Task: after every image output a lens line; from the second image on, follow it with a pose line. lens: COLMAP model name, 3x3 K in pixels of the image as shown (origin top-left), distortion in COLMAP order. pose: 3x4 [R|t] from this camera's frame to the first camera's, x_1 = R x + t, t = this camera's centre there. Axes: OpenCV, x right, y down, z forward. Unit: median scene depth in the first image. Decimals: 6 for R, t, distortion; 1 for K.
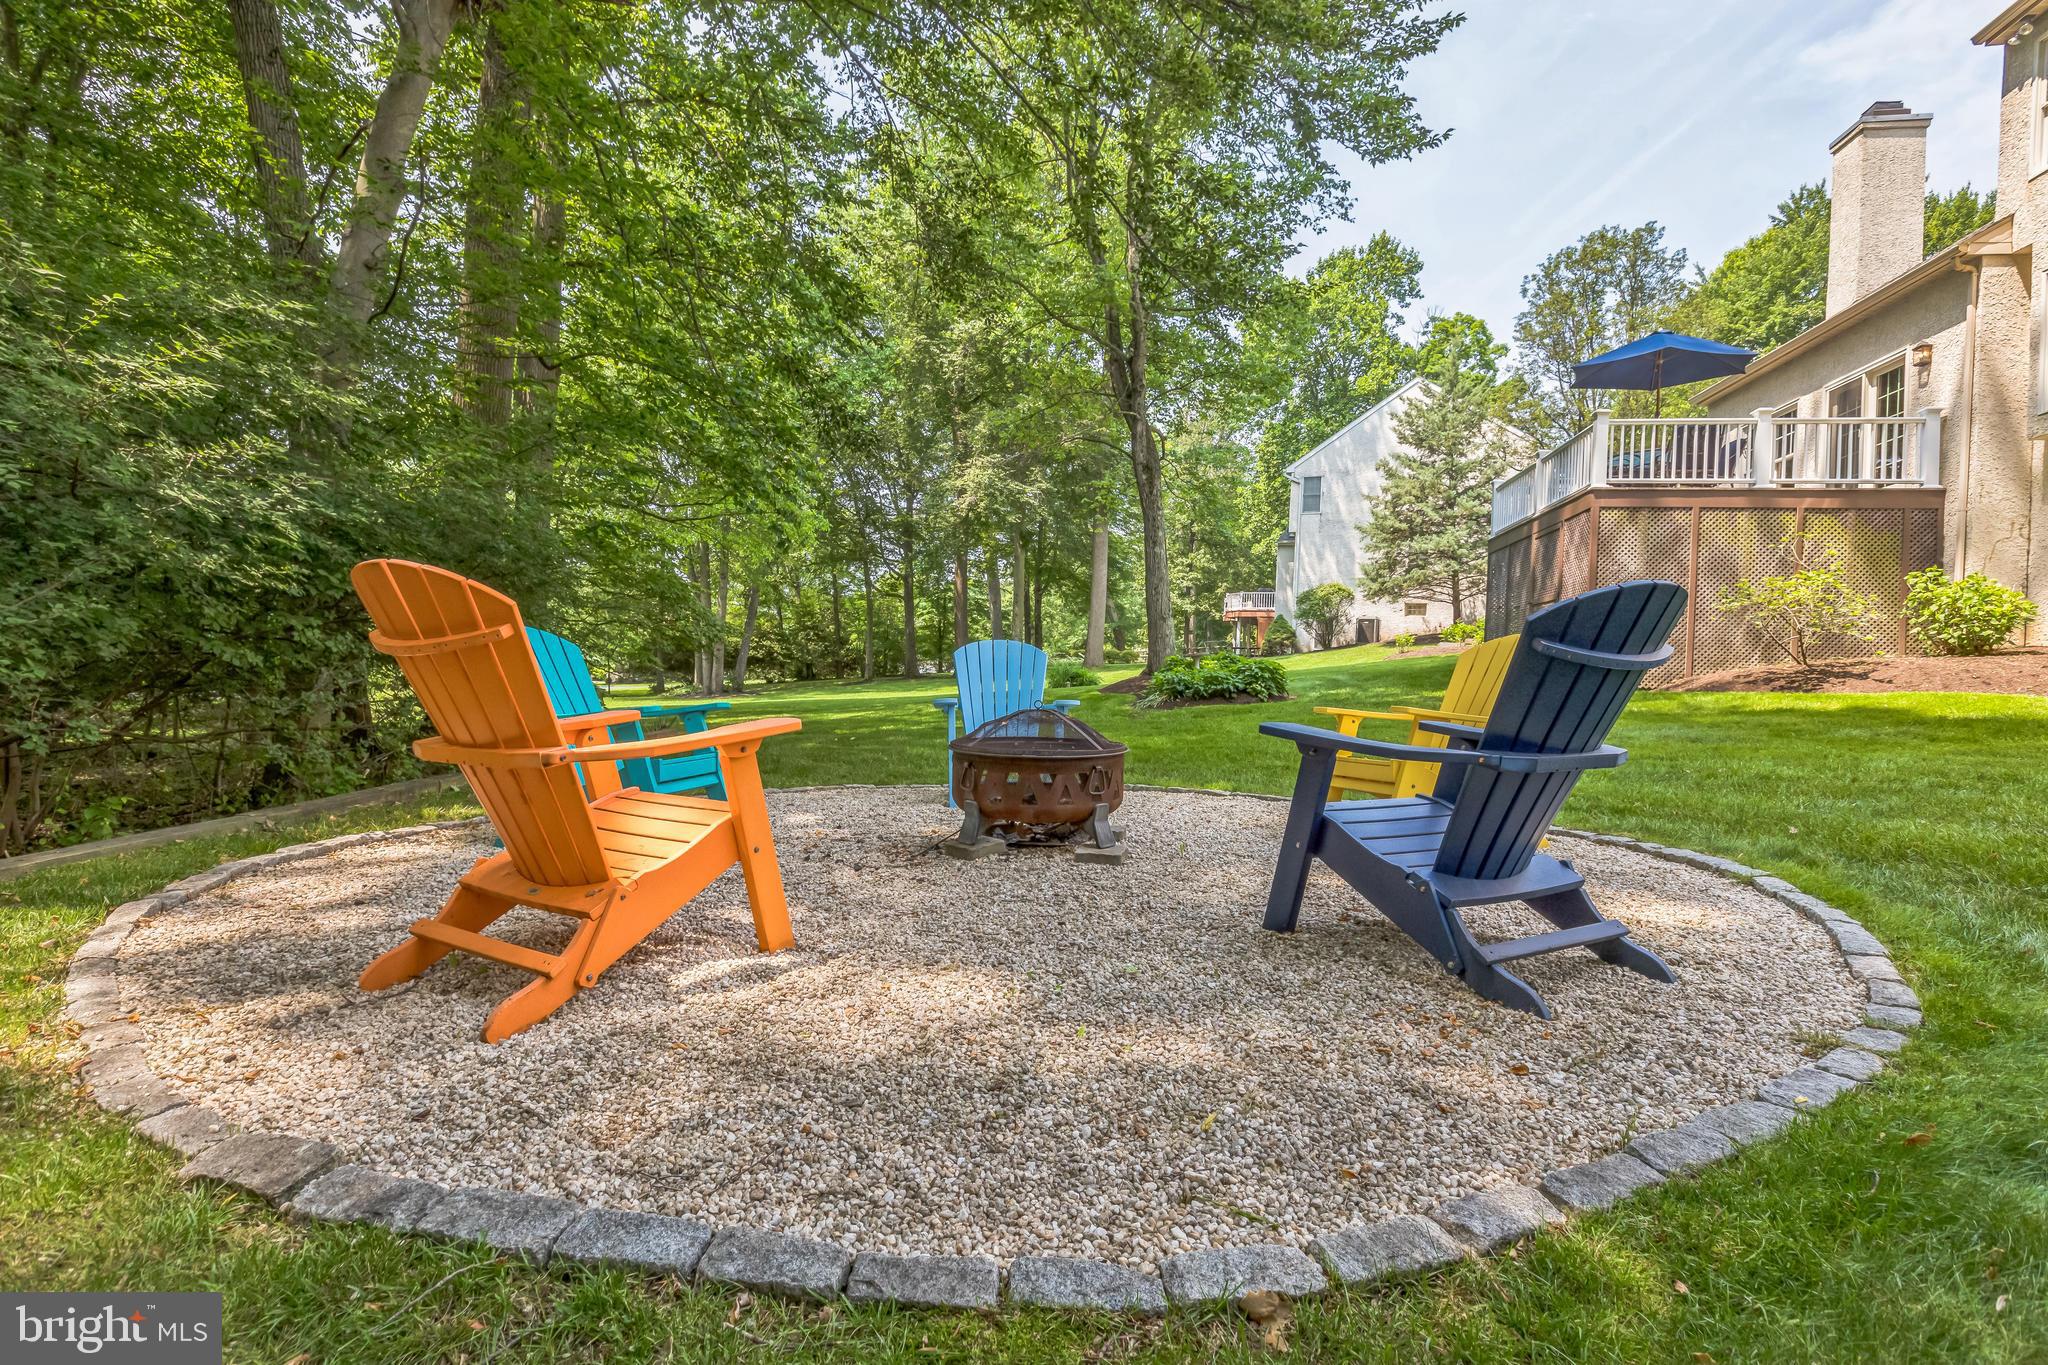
lens RADIAL K [[1045.3, 0, 1024.0], [0, 1045.3, 682.5], [0, 0, 1]] dist [0.011408, -0.006905]
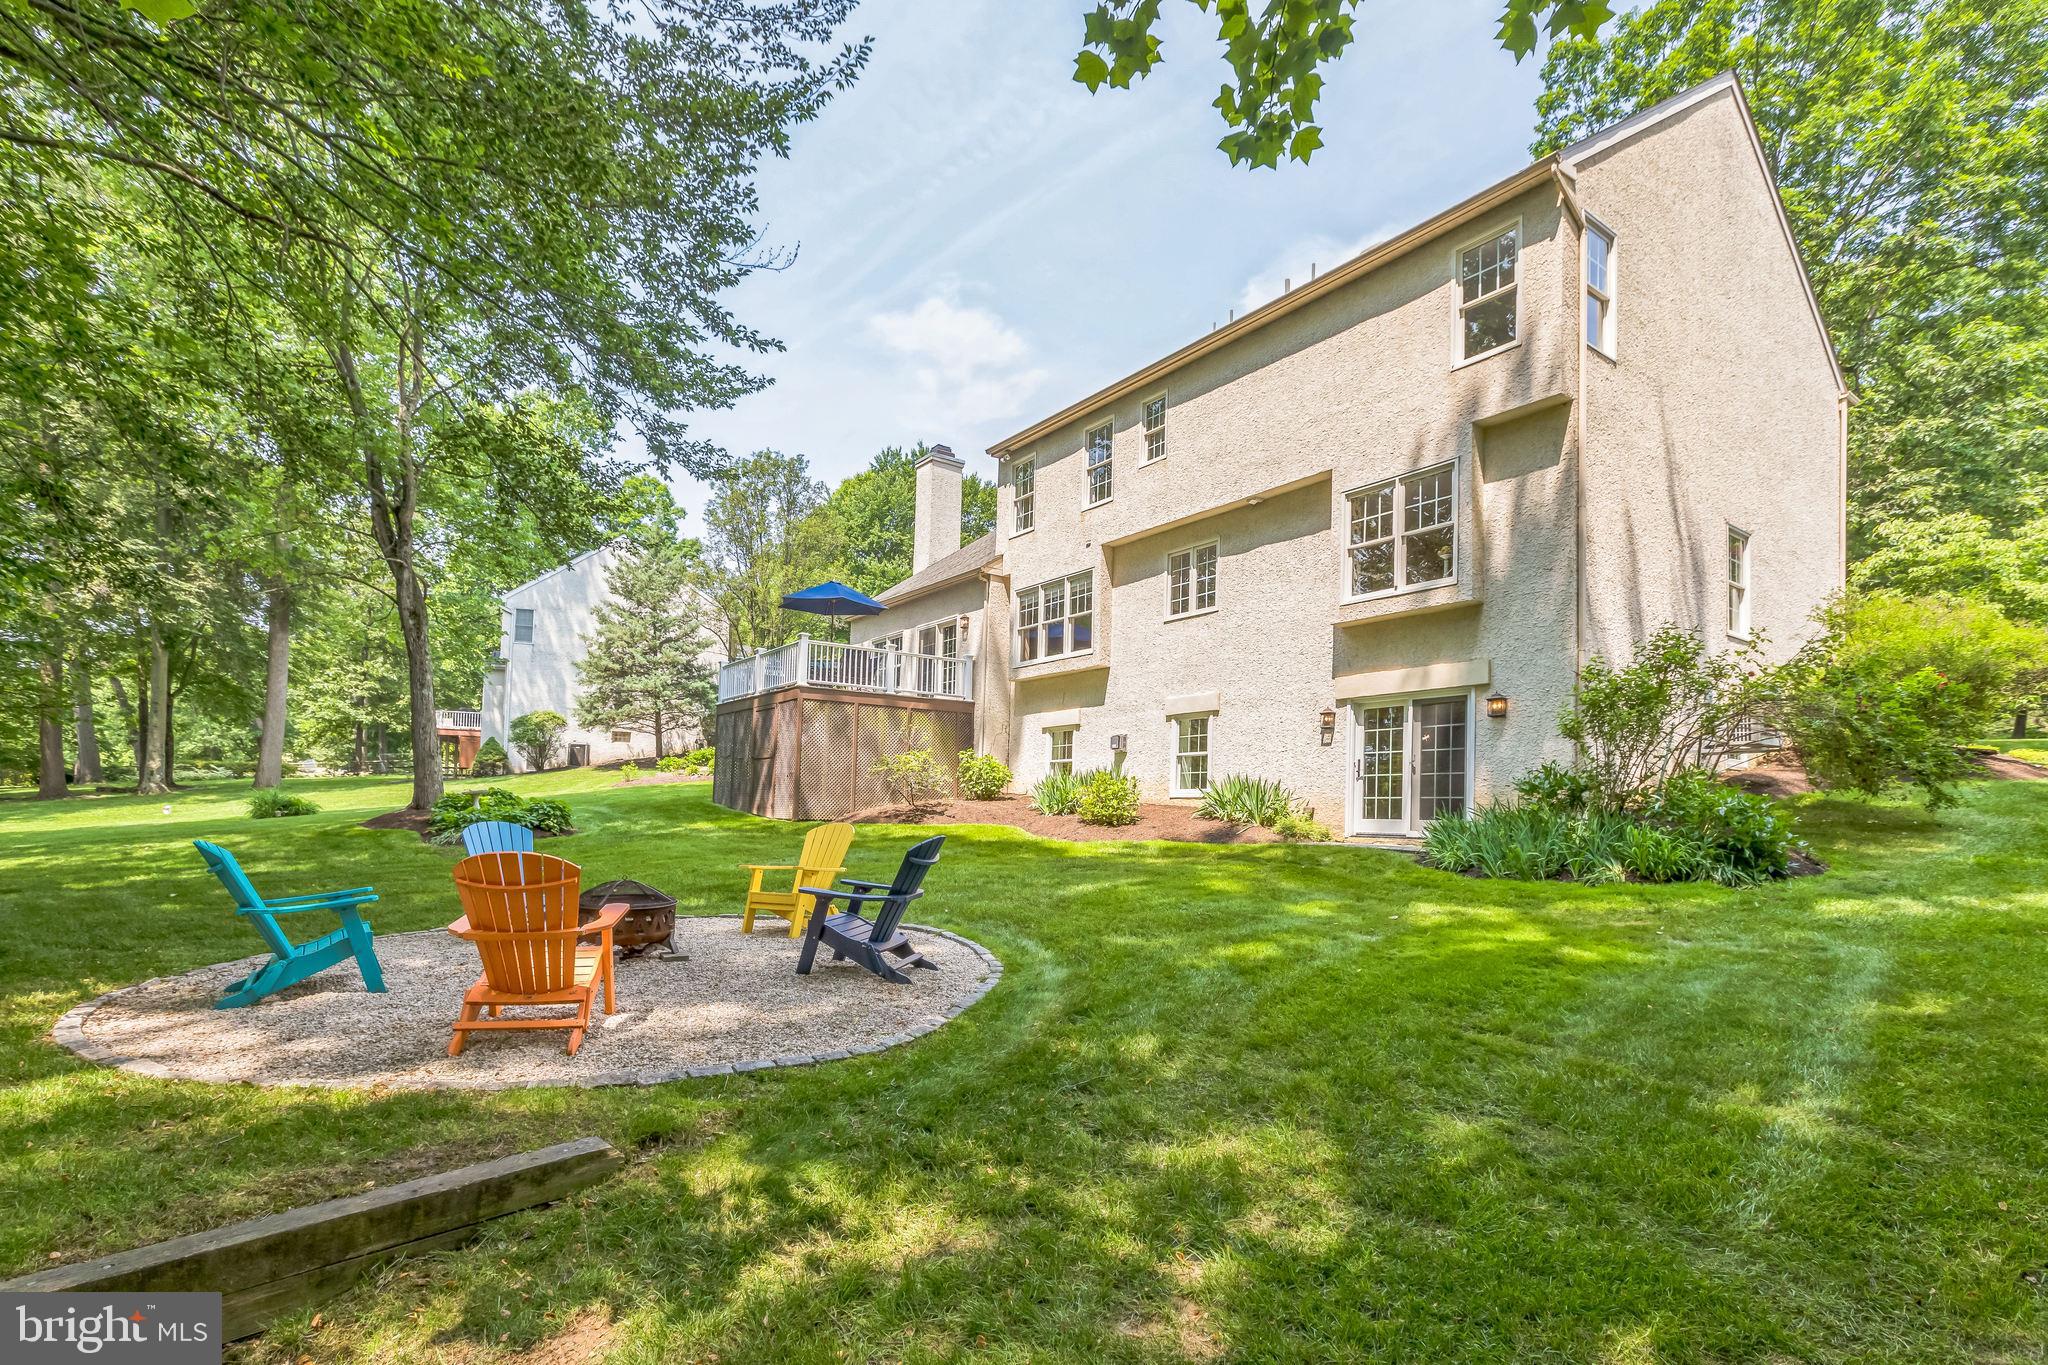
lens RADIAL K [[943.6, 0, 1025.6], [0, 943.6, 752.6], [0, 0, 1]] dist [0.001972, 0.000173]
pose [[0.704887, 0.030210, 0.708676, -0.116289], [-0.000060, 0.999095, -0.042530, -0.021933], [-0.709320, 0.029937, 0.704251, -0.110190]]
